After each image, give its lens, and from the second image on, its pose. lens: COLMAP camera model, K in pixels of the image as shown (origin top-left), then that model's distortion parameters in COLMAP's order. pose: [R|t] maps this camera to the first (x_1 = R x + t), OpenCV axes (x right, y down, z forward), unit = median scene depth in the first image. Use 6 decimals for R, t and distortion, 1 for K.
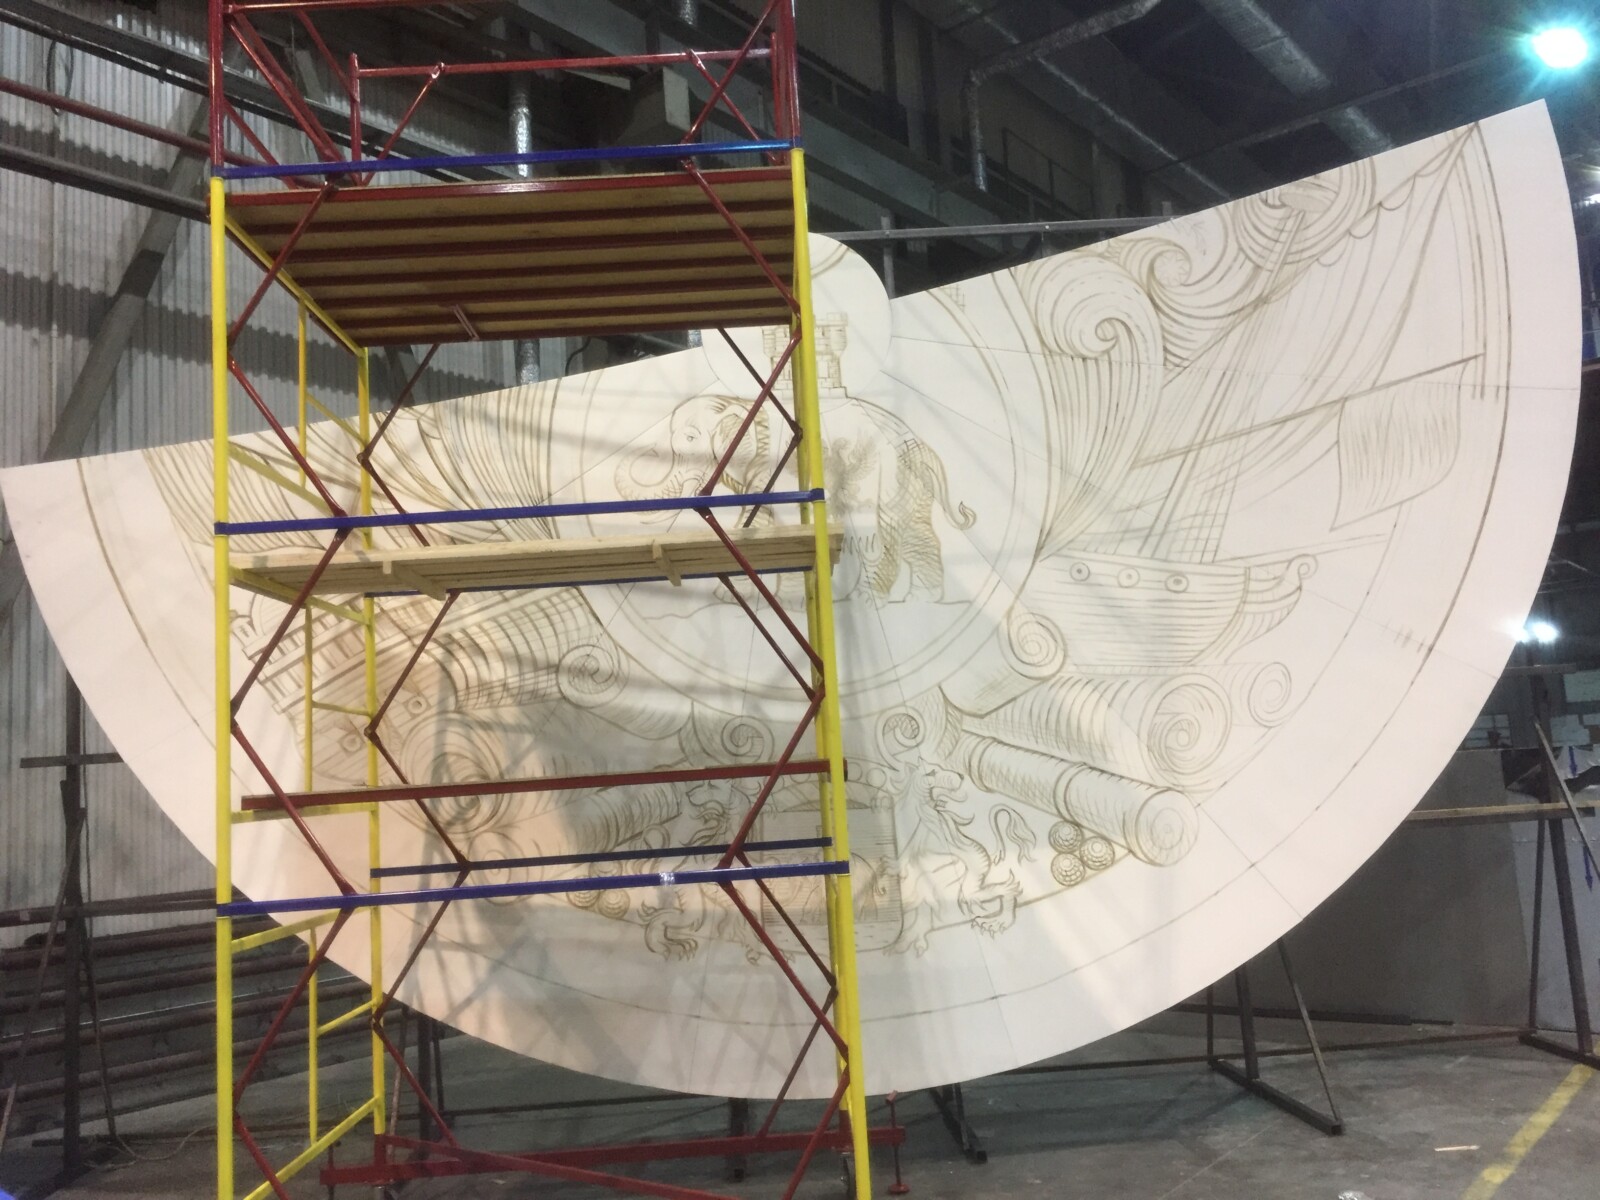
lens RADIAL K [[1356.7, 0, 800.0], [0, 1356.7, 600.0], [0, 0, 1]] dist [0.079113, -0.105679]
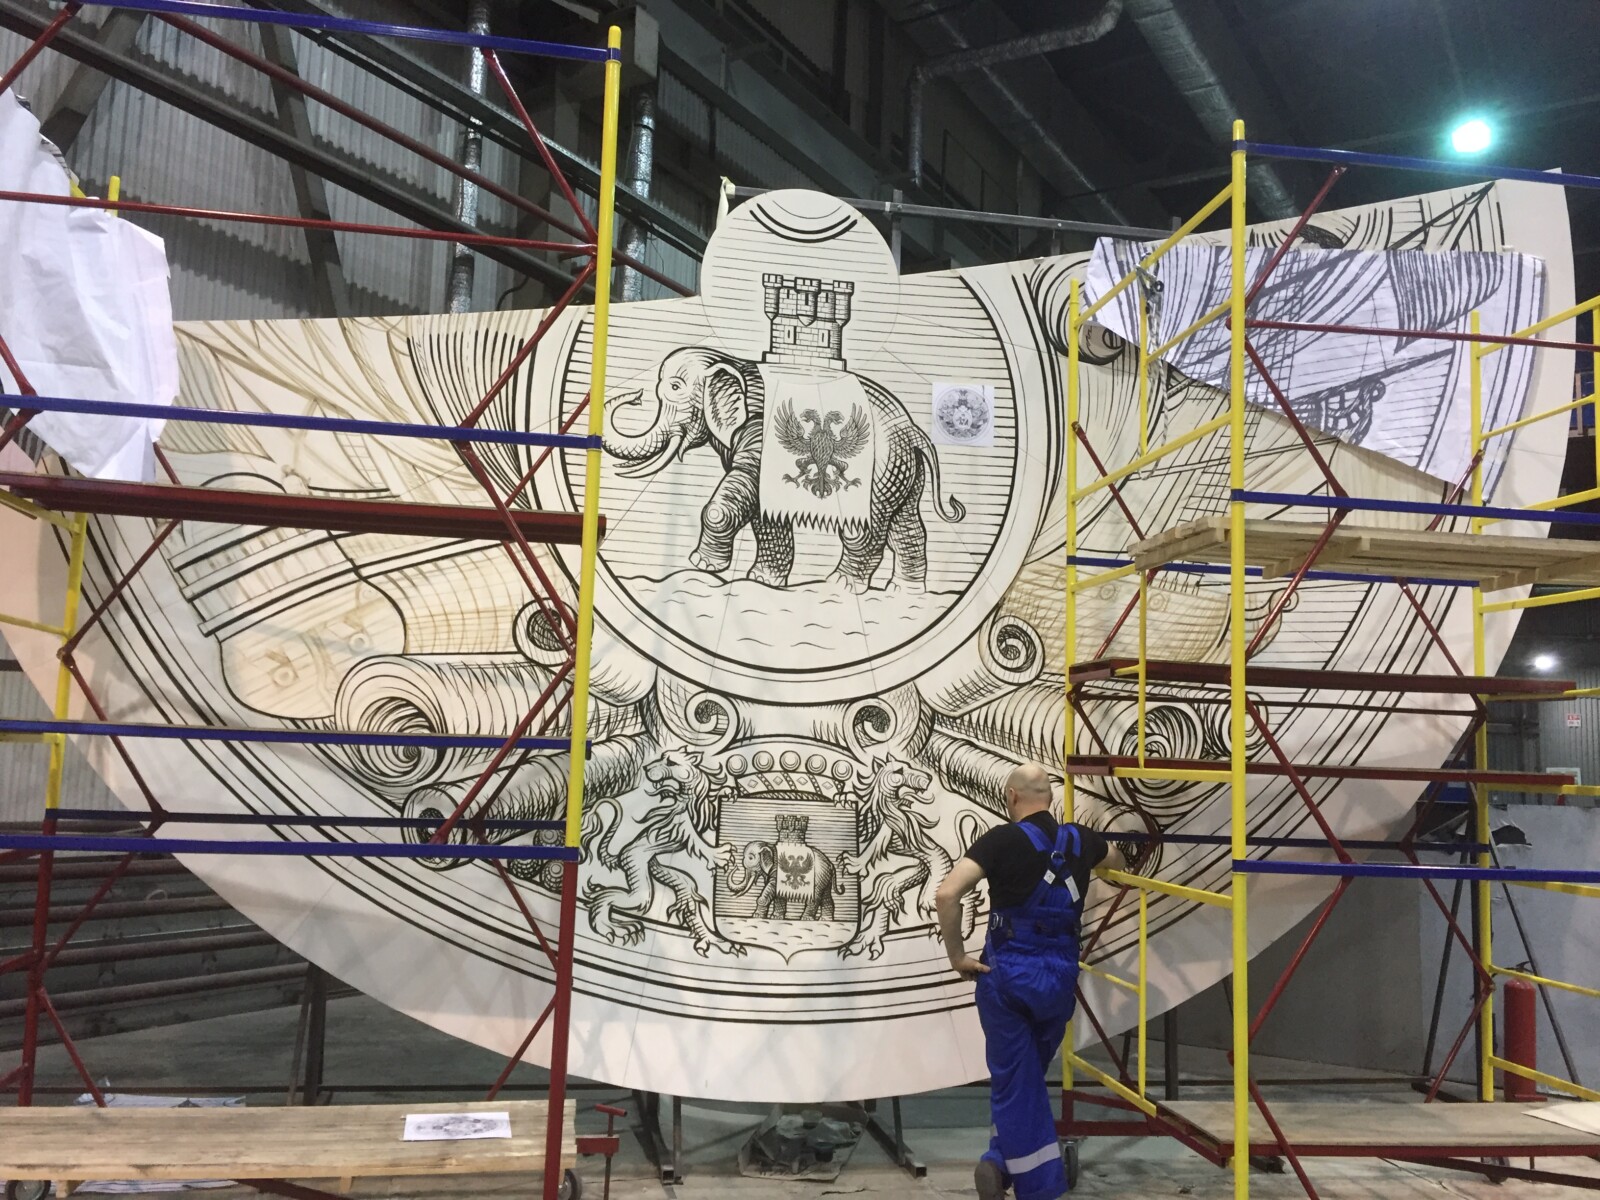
lens RADIAL K [[1359.8, 0, 800.0], [0, 1359.8, 600.0], [0, 0, 1]] dist [0.079776, -0.125848]
pose [[0.985934, 0.111442, 0.124562, -0.080422], [-0.112250, 0.993680, -0.000533, 0.012264], [-0.123834, -0.013457, 0.992212, 0.043224]]
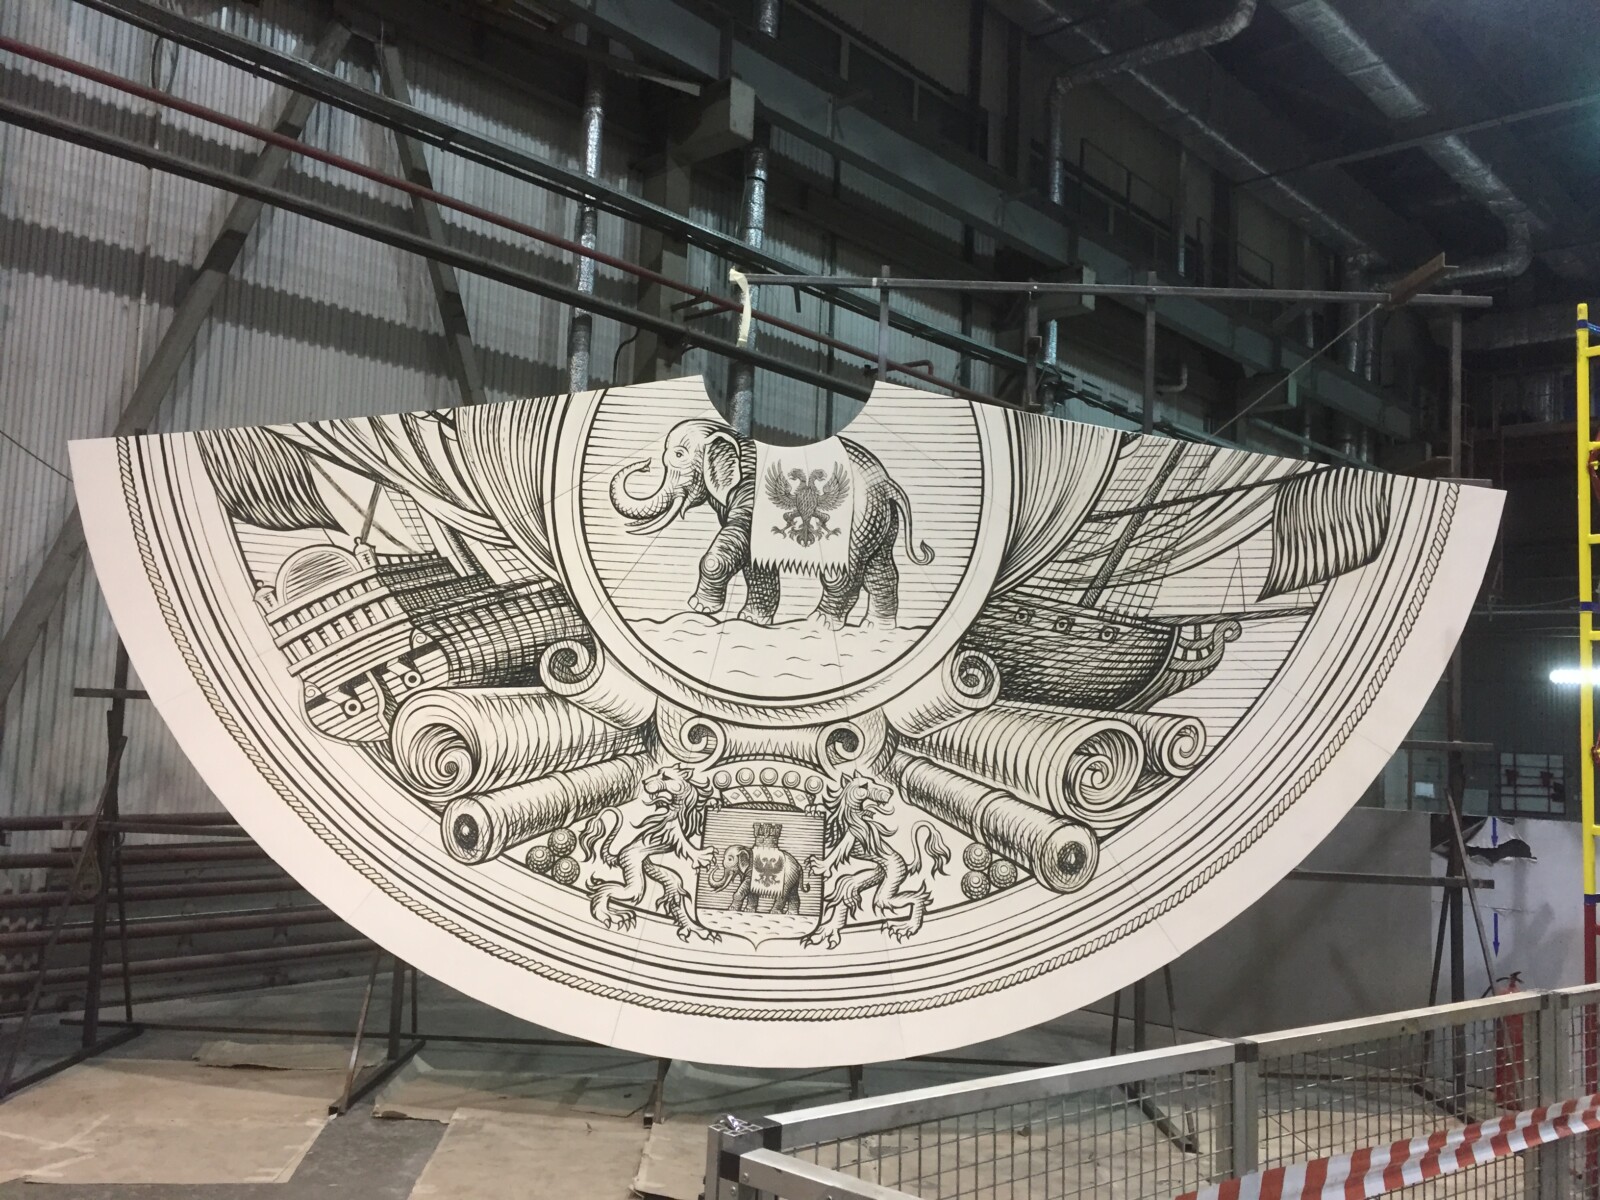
lens RADIAL K [[1356.7, 0, 800.0], [0, 1356.7, 600.0], [0, 0, 1]] dist [0.079113, -0.105679]
pose [[0.993243, 0.095761, -0.065554, 0.078469], [-0.093461, 0.994924, 0.037298, -0.044686], [0.068793, -0.030920, 0.997152, -0.074333]]
